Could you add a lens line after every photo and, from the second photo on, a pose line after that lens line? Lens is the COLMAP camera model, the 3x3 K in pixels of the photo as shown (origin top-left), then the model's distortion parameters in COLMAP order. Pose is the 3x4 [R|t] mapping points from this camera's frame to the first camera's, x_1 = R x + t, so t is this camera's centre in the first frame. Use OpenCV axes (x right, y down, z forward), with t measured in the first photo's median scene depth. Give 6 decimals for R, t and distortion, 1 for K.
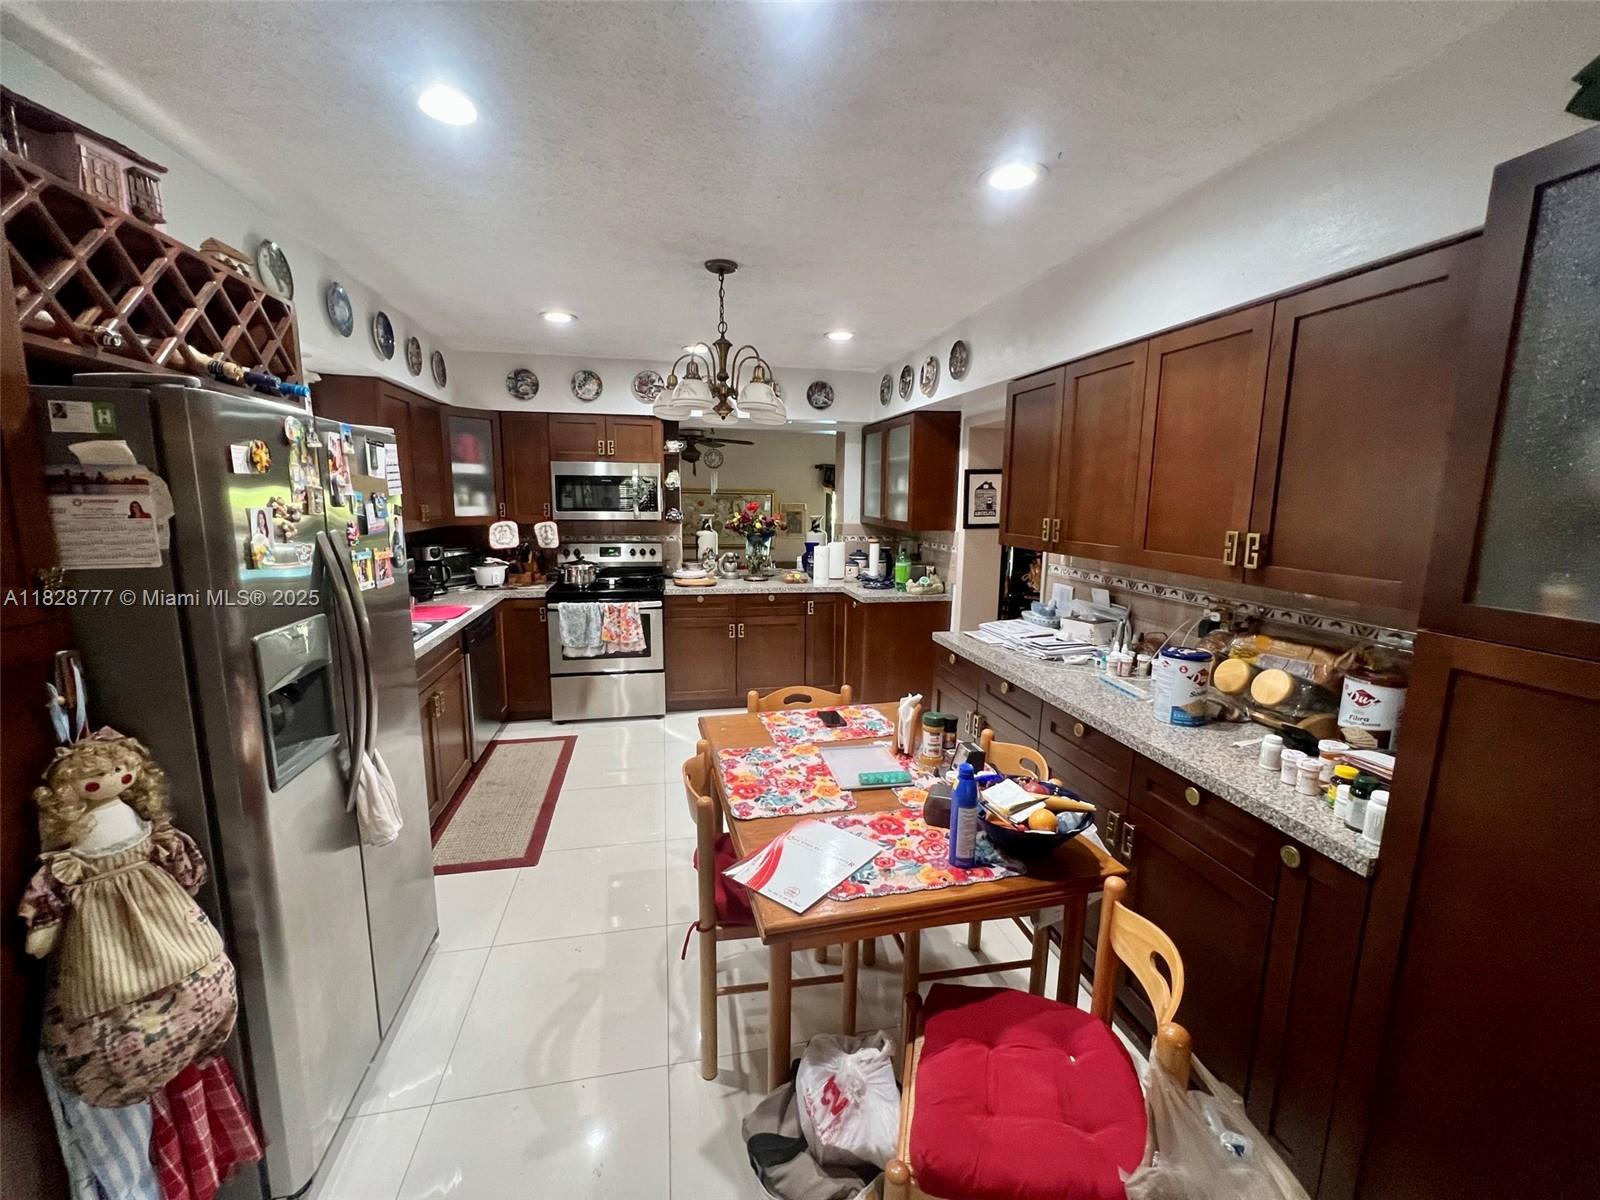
lens RADIAL K [[638.6, 0, 794.6], [0, 638.6, 597.1], [0, 0, 1]] dist [-0.009857, -0.000155]
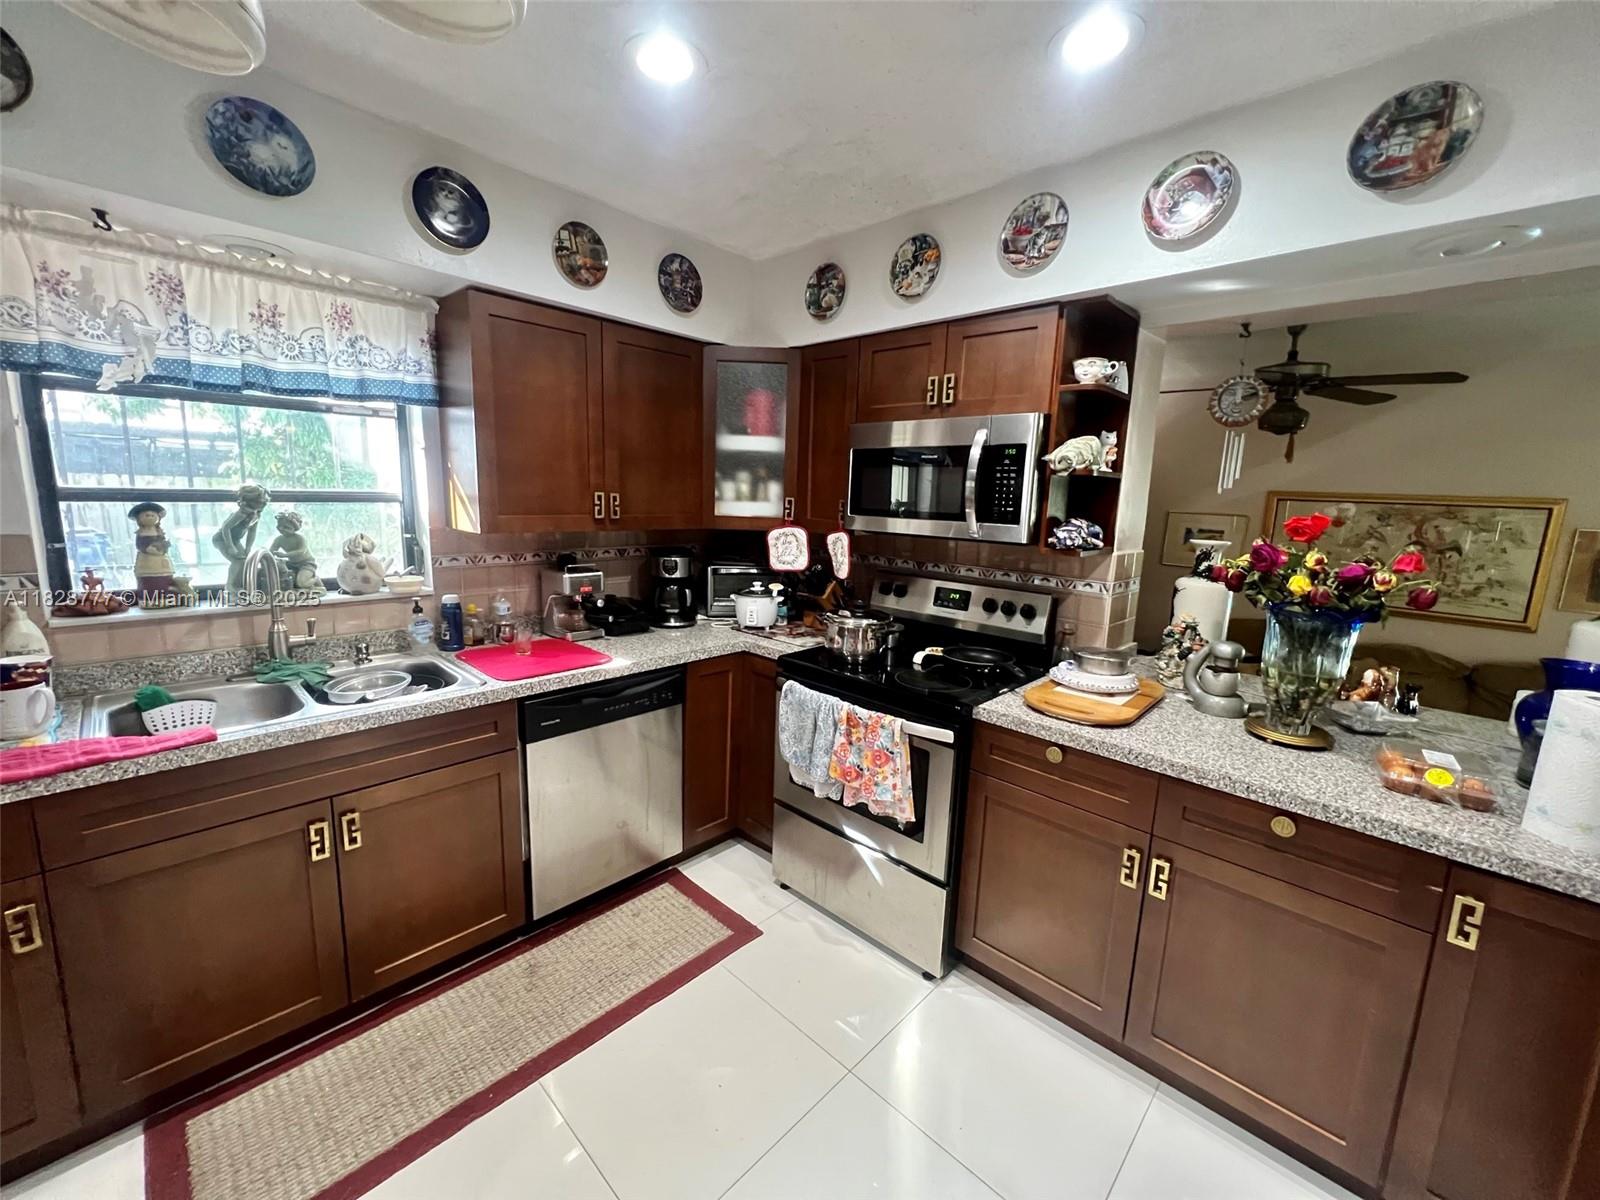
lens RADIAL K [[638.6, 0, 805.0], [0, 638.6, 599.2], [0, 0, 1]] dist [-0.009857, -0.000155]
pose [[0.562293, 0.143022, -0.814476, 0.069168], [-0.157578, 0.985414, 0.064251, -0.091873], [0.811785, 0.092216, 0.576629, 0.657643]]
